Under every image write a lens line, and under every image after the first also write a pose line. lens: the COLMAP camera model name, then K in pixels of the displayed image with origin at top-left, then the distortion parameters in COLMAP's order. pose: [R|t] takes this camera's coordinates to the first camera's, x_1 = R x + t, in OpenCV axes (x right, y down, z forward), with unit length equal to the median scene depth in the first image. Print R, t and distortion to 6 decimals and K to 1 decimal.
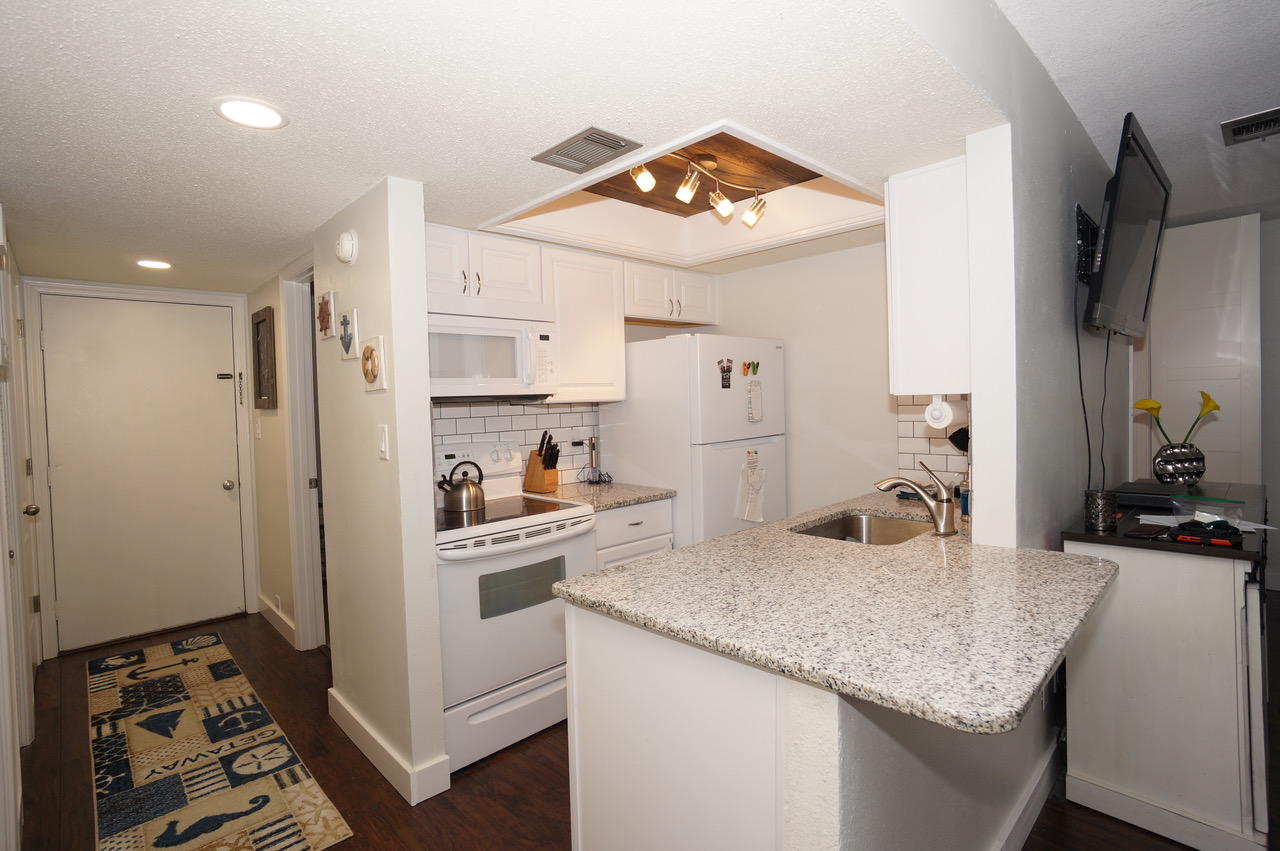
lens RADIAL K [[616.6, 0, 635.8], [0, 616.6, 417.6], [0, 0, 1]] dist [-0.055865, 0.025552]
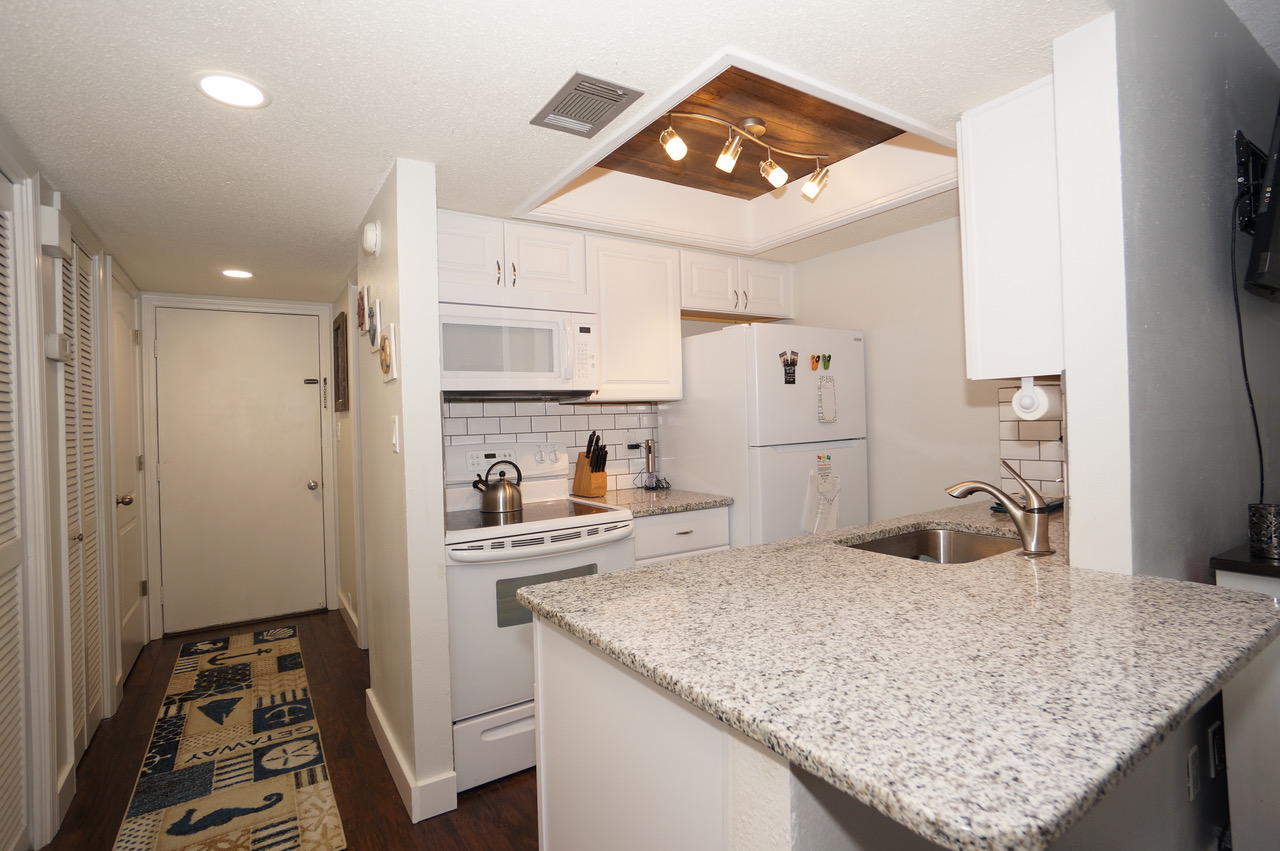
lens RADIAL K [[616.6, 0, 635.8], [0, 616.6, 417.6], [0, 0, 1]] dist [-0.055865, 0.025552]
pose [[0.981742, -0.000428, -0.190216, 0.121119], [-0.004792, 0.999624, -0.026982, 0.032534], [0.190156, 0.027401, 0.981371, 0.110233]]
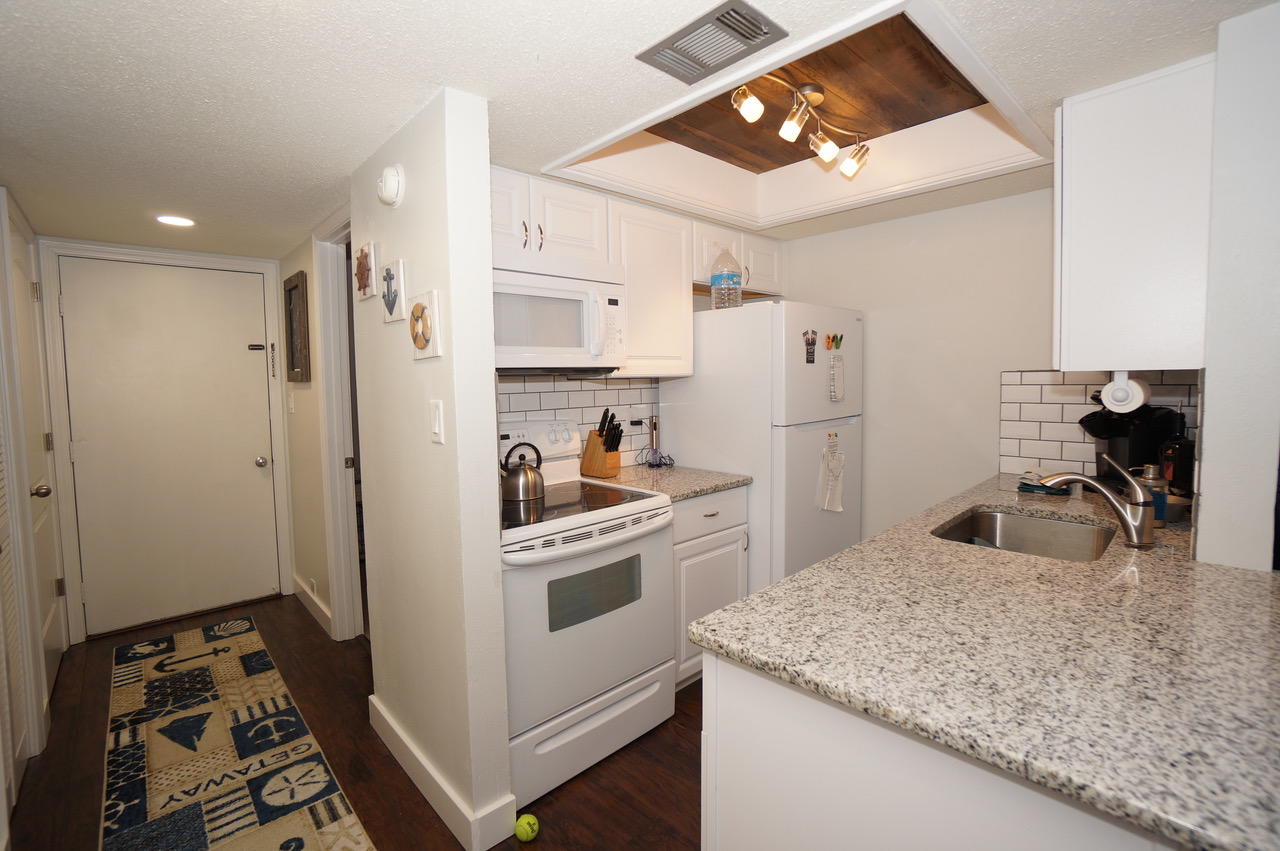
lens RADIAL K [[569.7, 0, 632.9], [0, 569.7, 412.7], [0, 0, 1]] dist [-0.062733, 0.023239]
pose [[0.999807, 0.011273, -0.016084, -0.120841], [-0.010770, 0.999461, 0.031001, 0.001516], [0.016425, -0.030822, 0.999390, 0.217474]]
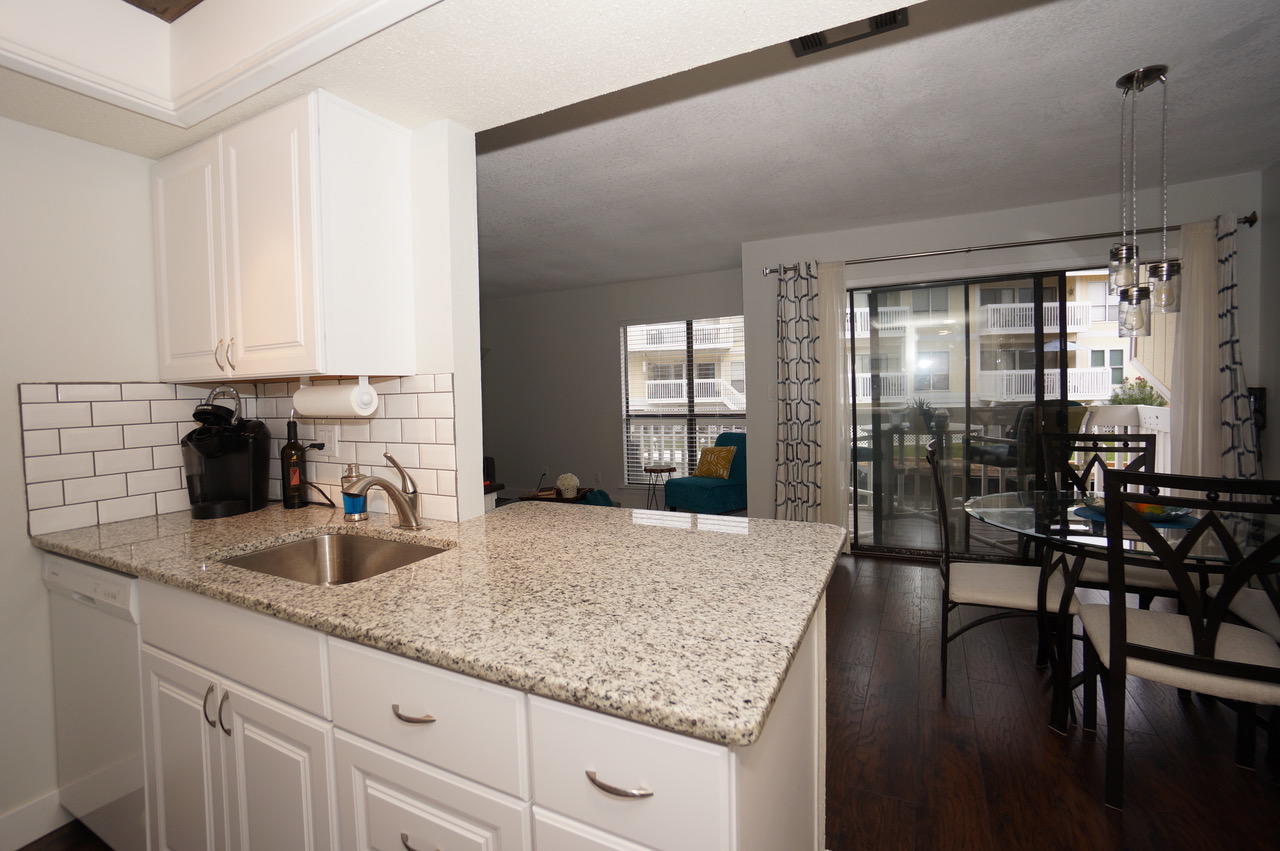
lens RADIAL K [[569.7, 0, 632.9], [0, 569.7, 412.7], [0, 0, 1]] dist [-0.062733, 0.023239]
pose [[-0.316115, -0.009303, 0.948675, -0.317162], [0.063267, 0.997519, 0.030863, 0.011295], [-0.946609, 0.069776, -0.314743, 0.752846]]
